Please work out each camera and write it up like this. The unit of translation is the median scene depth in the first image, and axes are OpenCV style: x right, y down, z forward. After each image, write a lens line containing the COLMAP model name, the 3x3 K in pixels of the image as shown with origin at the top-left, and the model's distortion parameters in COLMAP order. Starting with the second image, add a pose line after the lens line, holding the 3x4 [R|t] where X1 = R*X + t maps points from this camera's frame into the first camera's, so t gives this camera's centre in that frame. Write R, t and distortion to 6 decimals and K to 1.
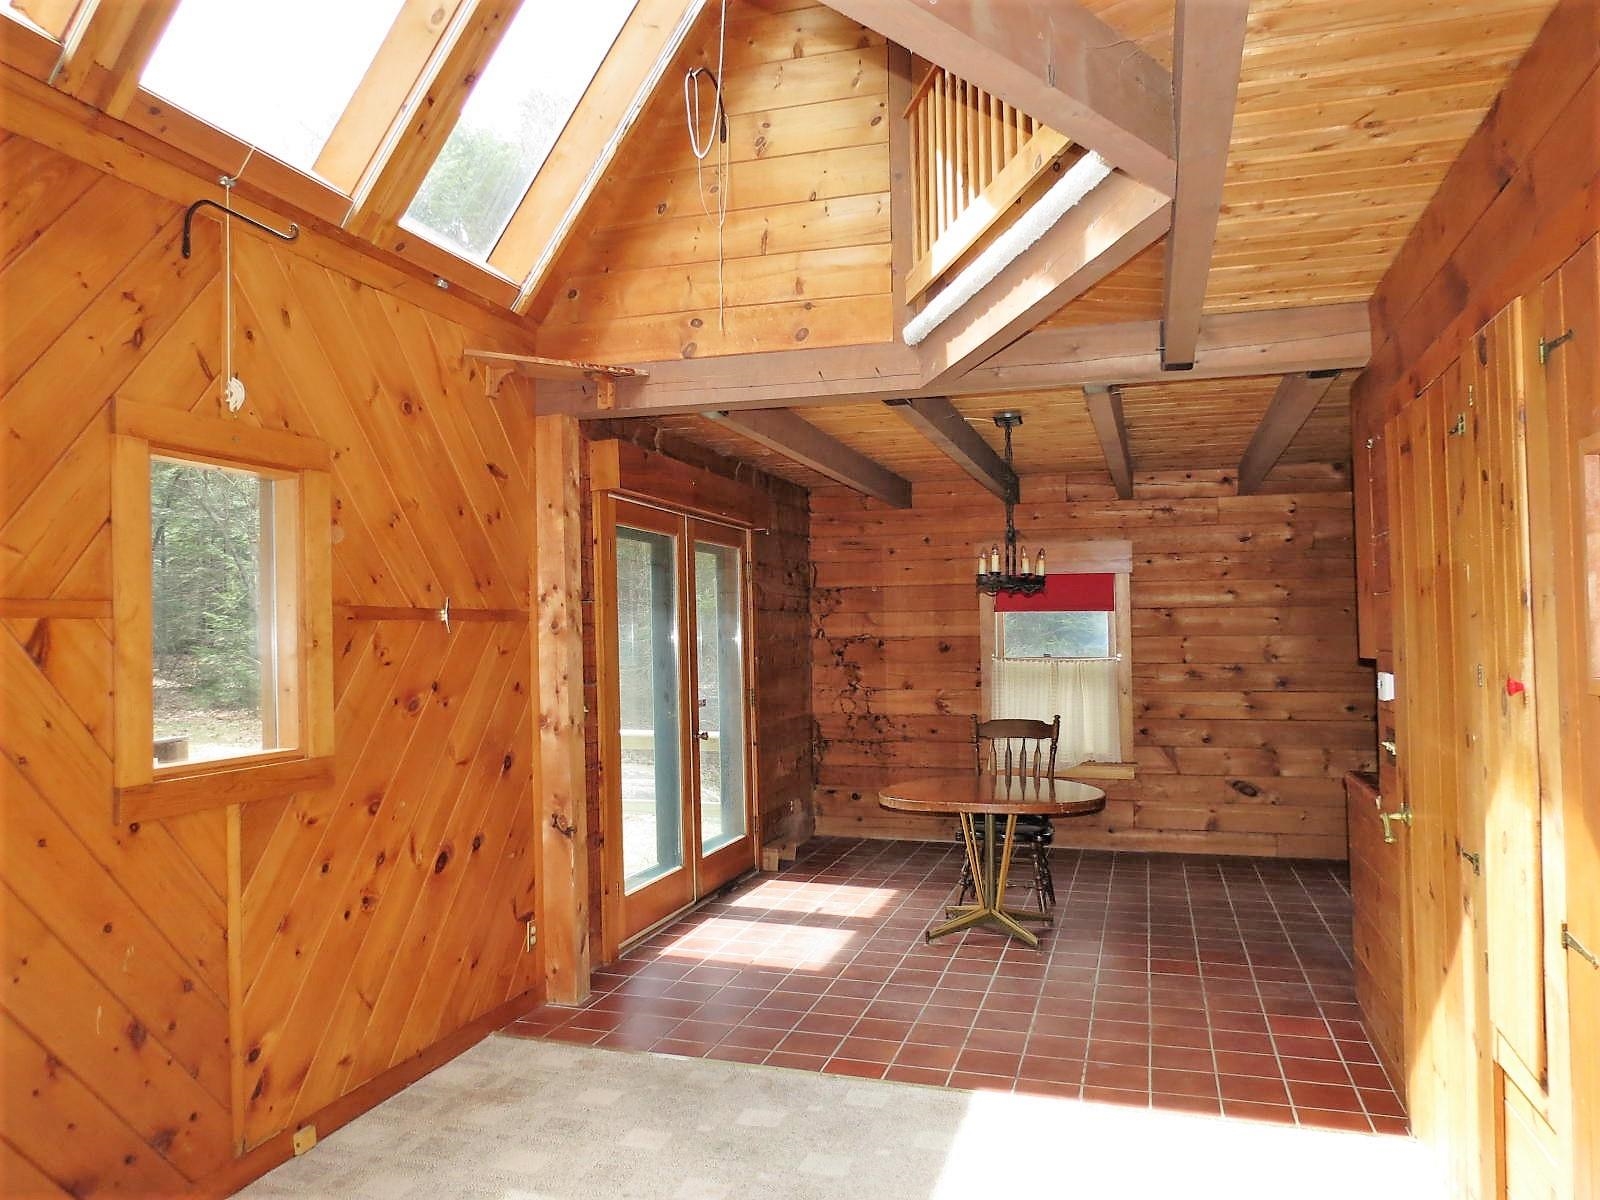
lens RADIAL K [[1139.9, 0, 795.6], [0, 1139.9, 608.9], [0, 0, 1]] dist [-0.047985, 0.027699]
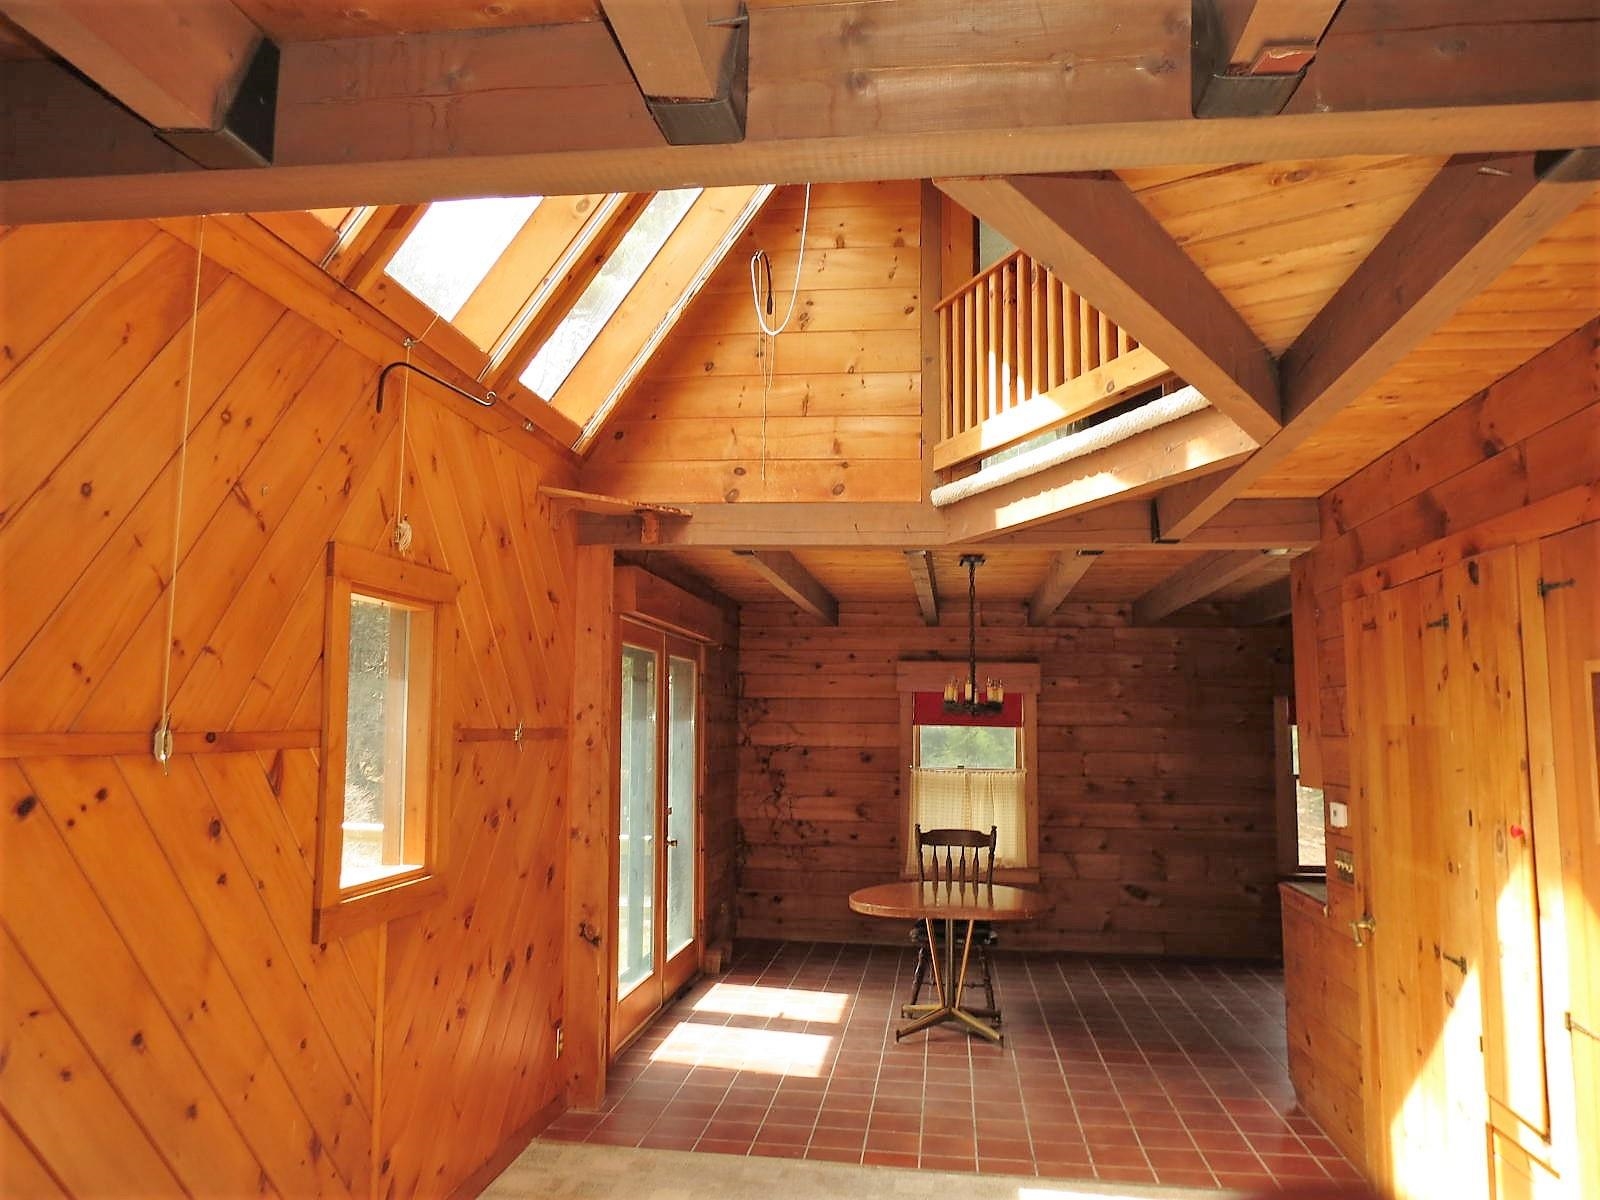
lens RADIAL K [[1139.9, 0, 801.2], [0, 1139.9, 600.9], [0, 0, 1]] dist [-0.047985, 0.027699]
pose [[0.984373, 0.043212, 0.170711, -0.222569], [-0.028422, 0.995701, -0.088155, -0.031340], [-0.173786, 0.081925, 0.981370, -0.094235]]
